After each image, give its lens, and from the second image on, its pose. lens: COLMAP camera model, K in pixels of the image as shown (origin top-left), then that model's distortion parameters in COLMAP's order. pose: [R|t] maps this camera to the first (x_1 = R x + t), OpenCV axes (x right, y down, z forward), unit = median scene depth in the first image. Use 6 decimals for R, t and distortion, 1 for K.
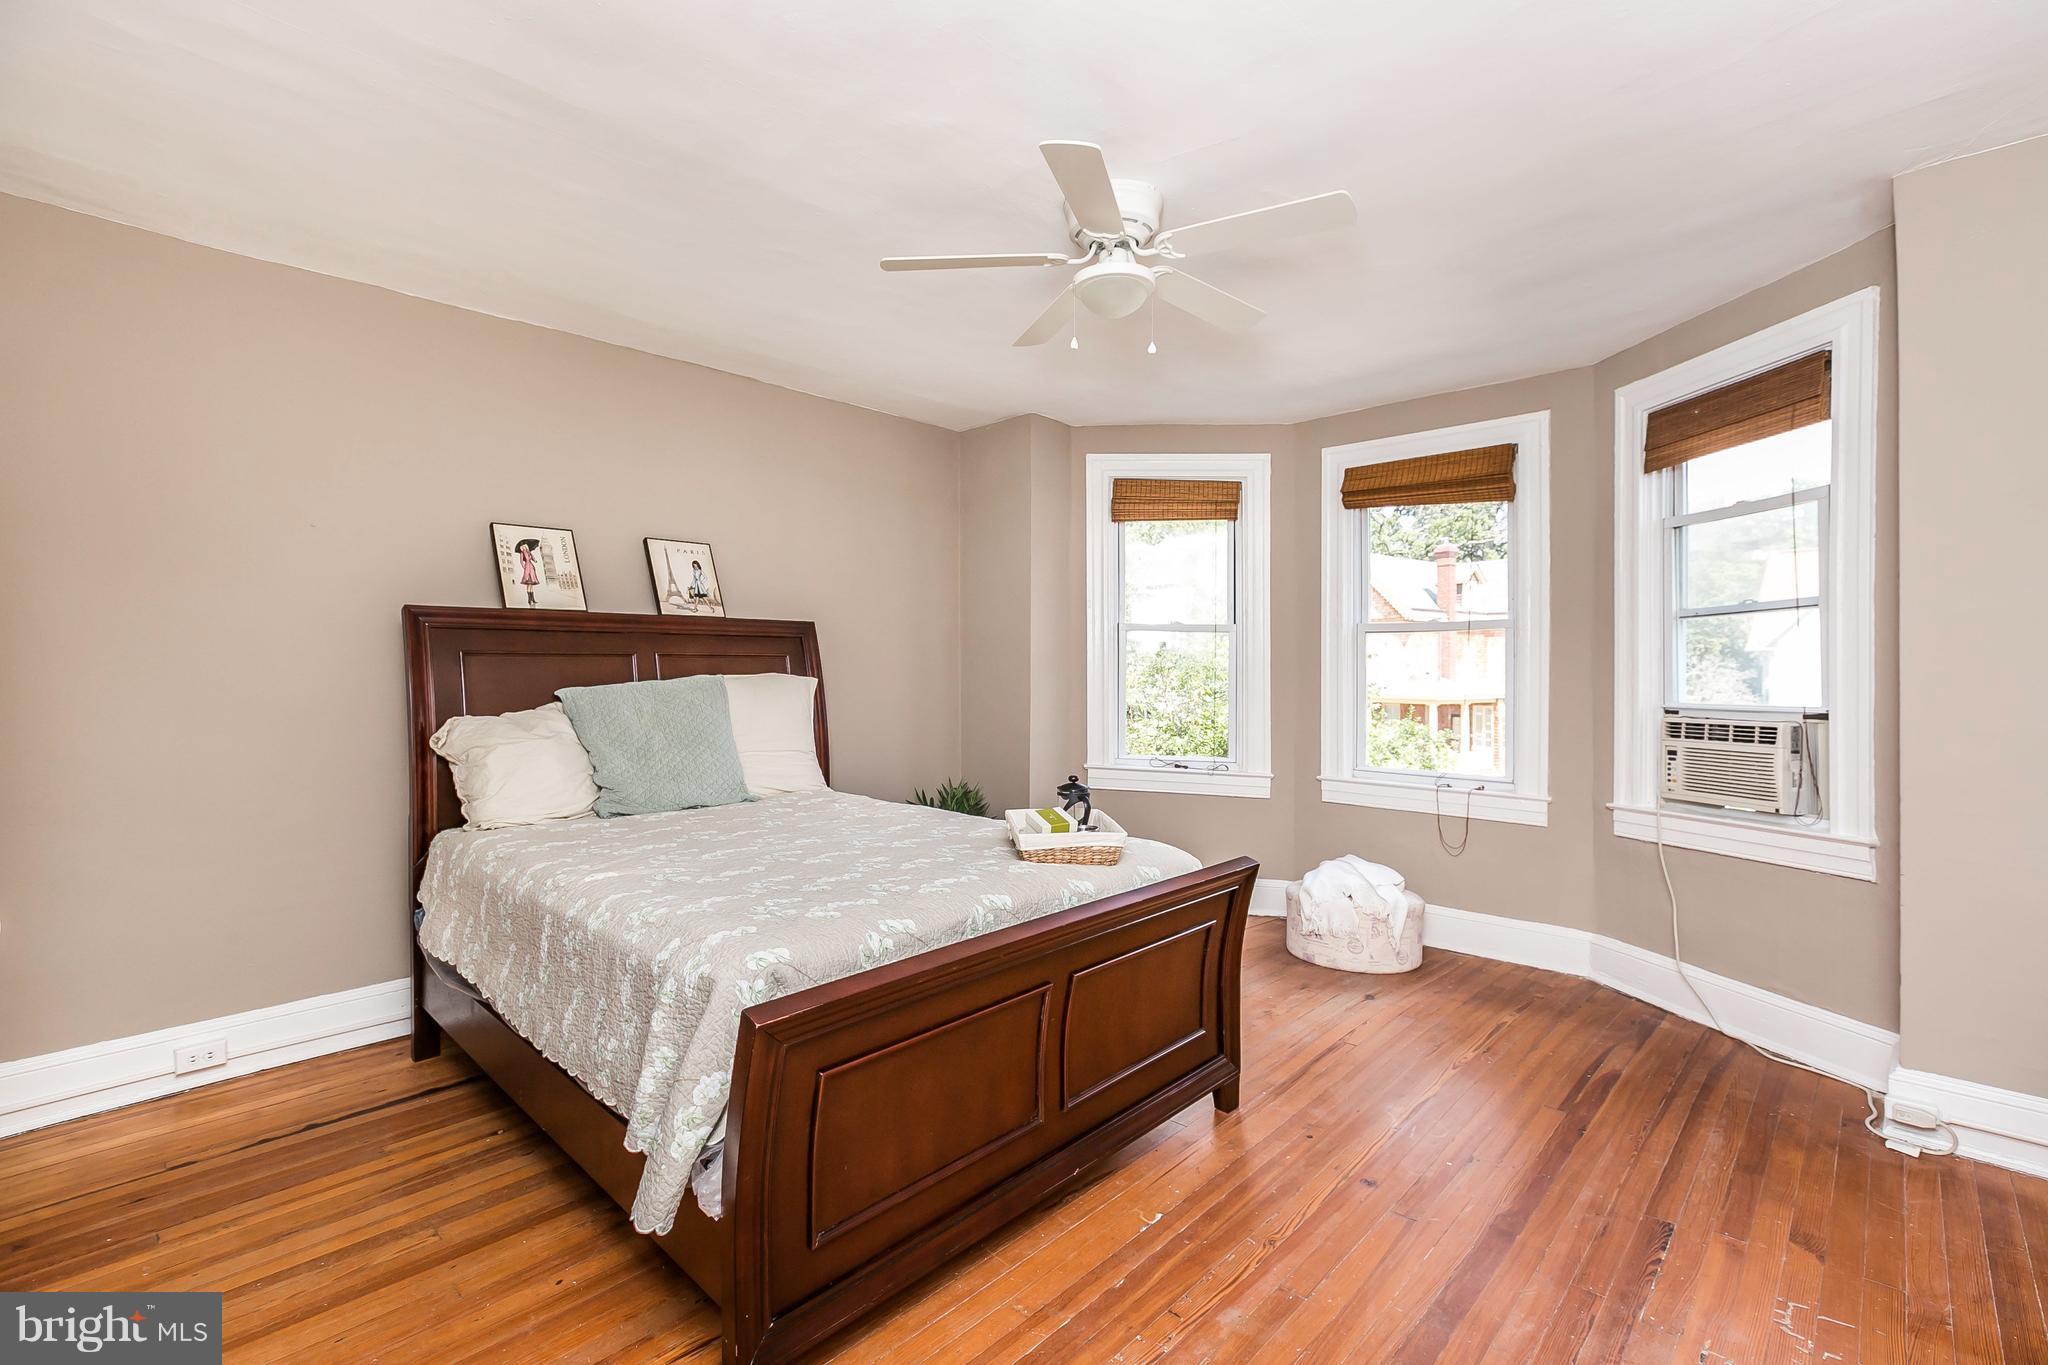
lens RADIAL K [[942.8, 0, 1013.2], [0, 942.8, 663.2], [0, 0, 1]] dist [0.000694, 0.000009]
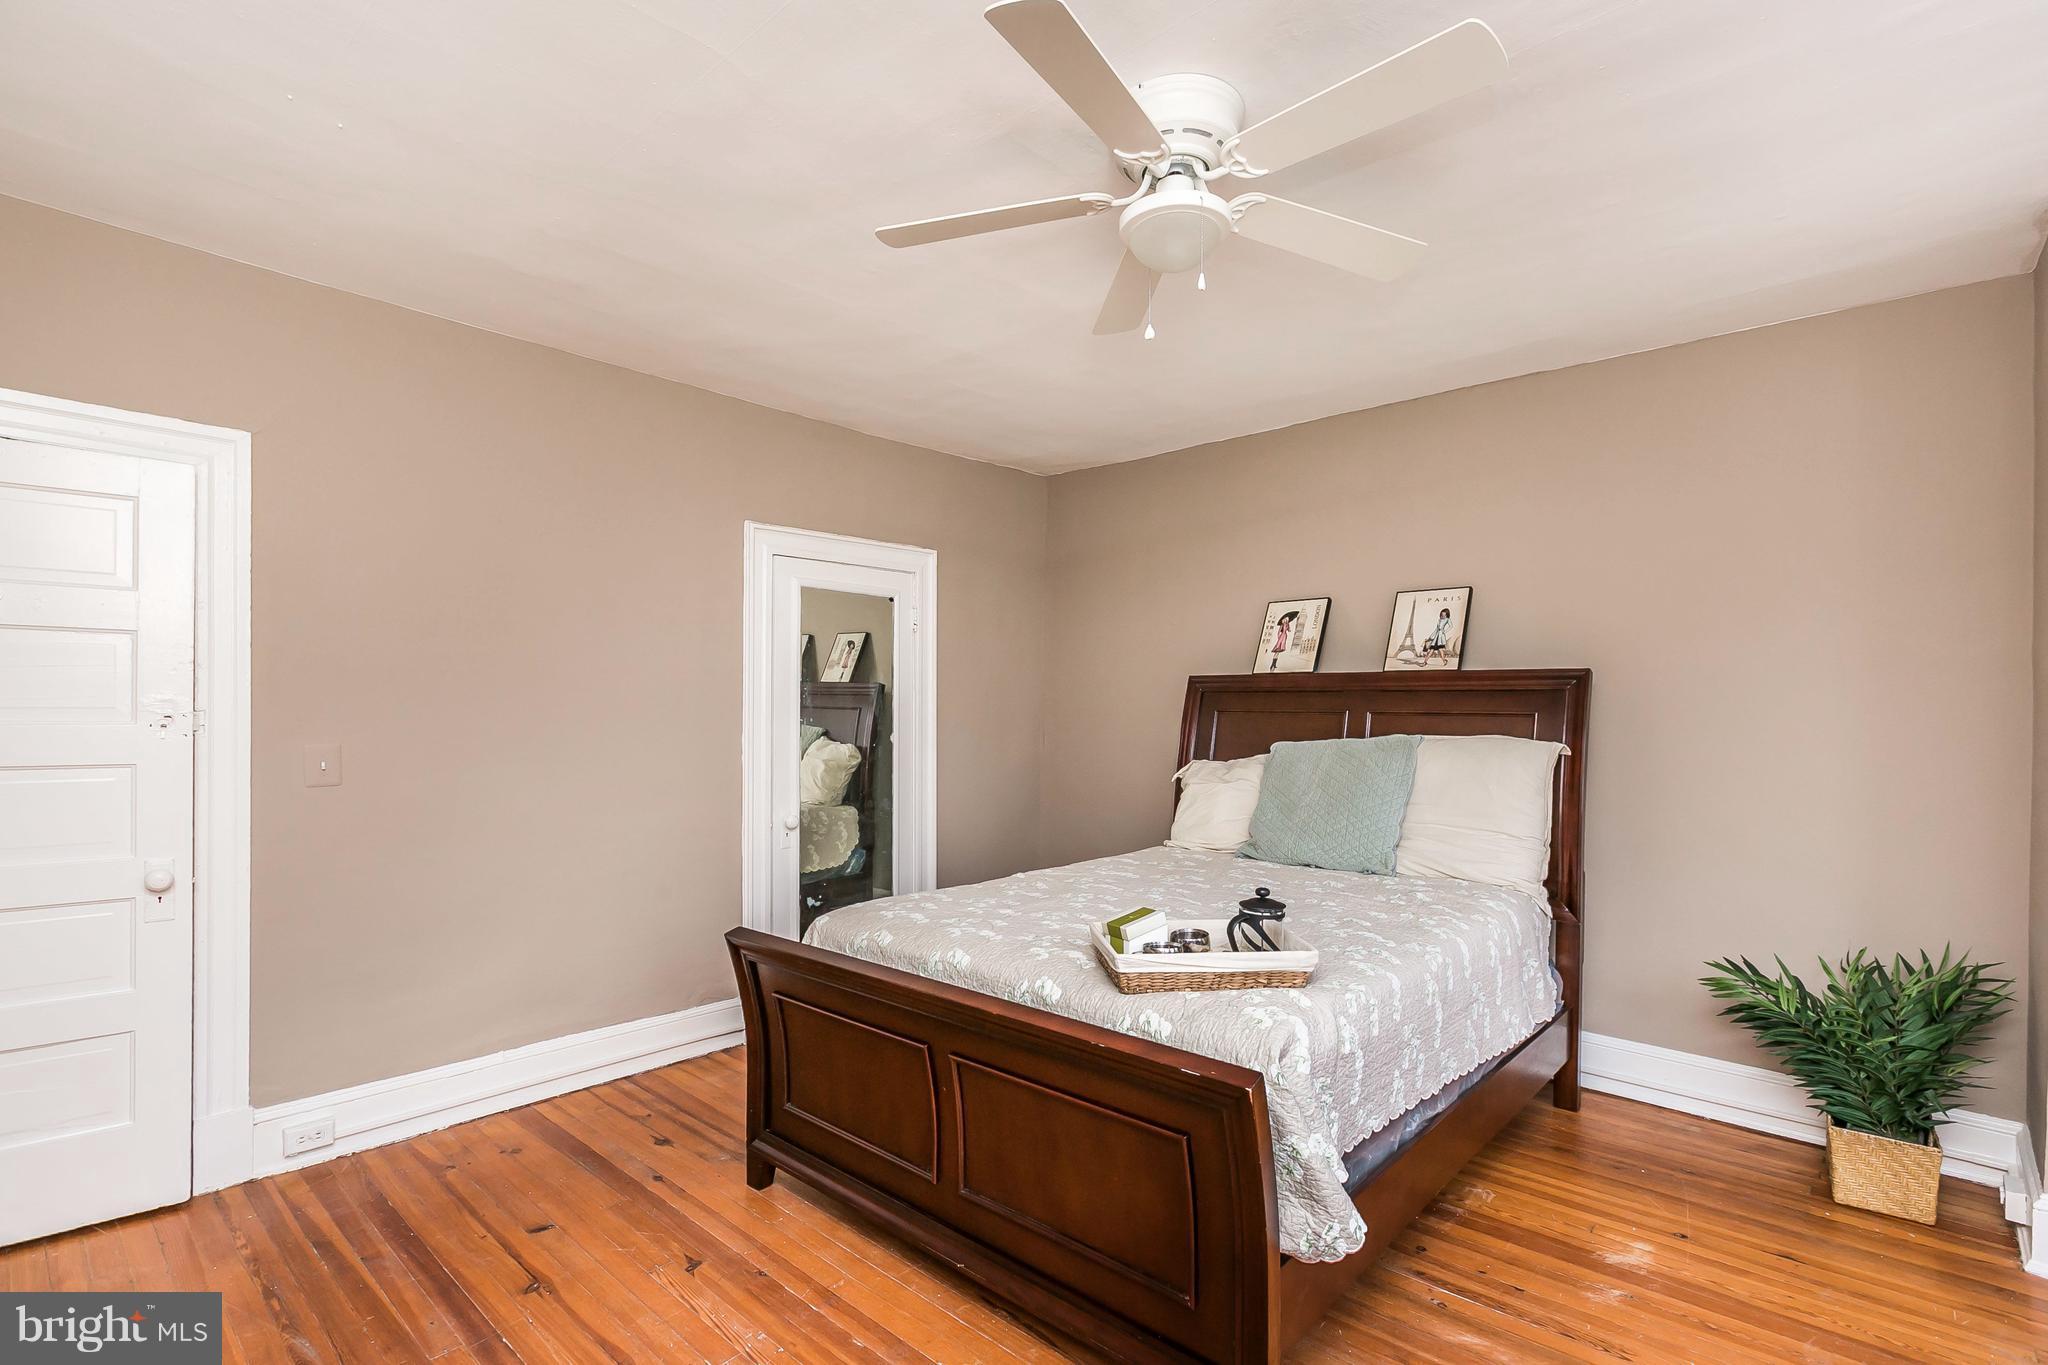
lens RADIAL K [[959.5, 0, 1029.2], [0, 959.5, 693.7], [0, 0, 1]] dist [-0.012320, 0.000011]
pose [[0.013974, -0.011926, -0.999831, 0.634498], [-0.003641, 0.999922, -0.011978, -0.015768], [0.999896, 0.003808, 0.013930, 0.645394]]
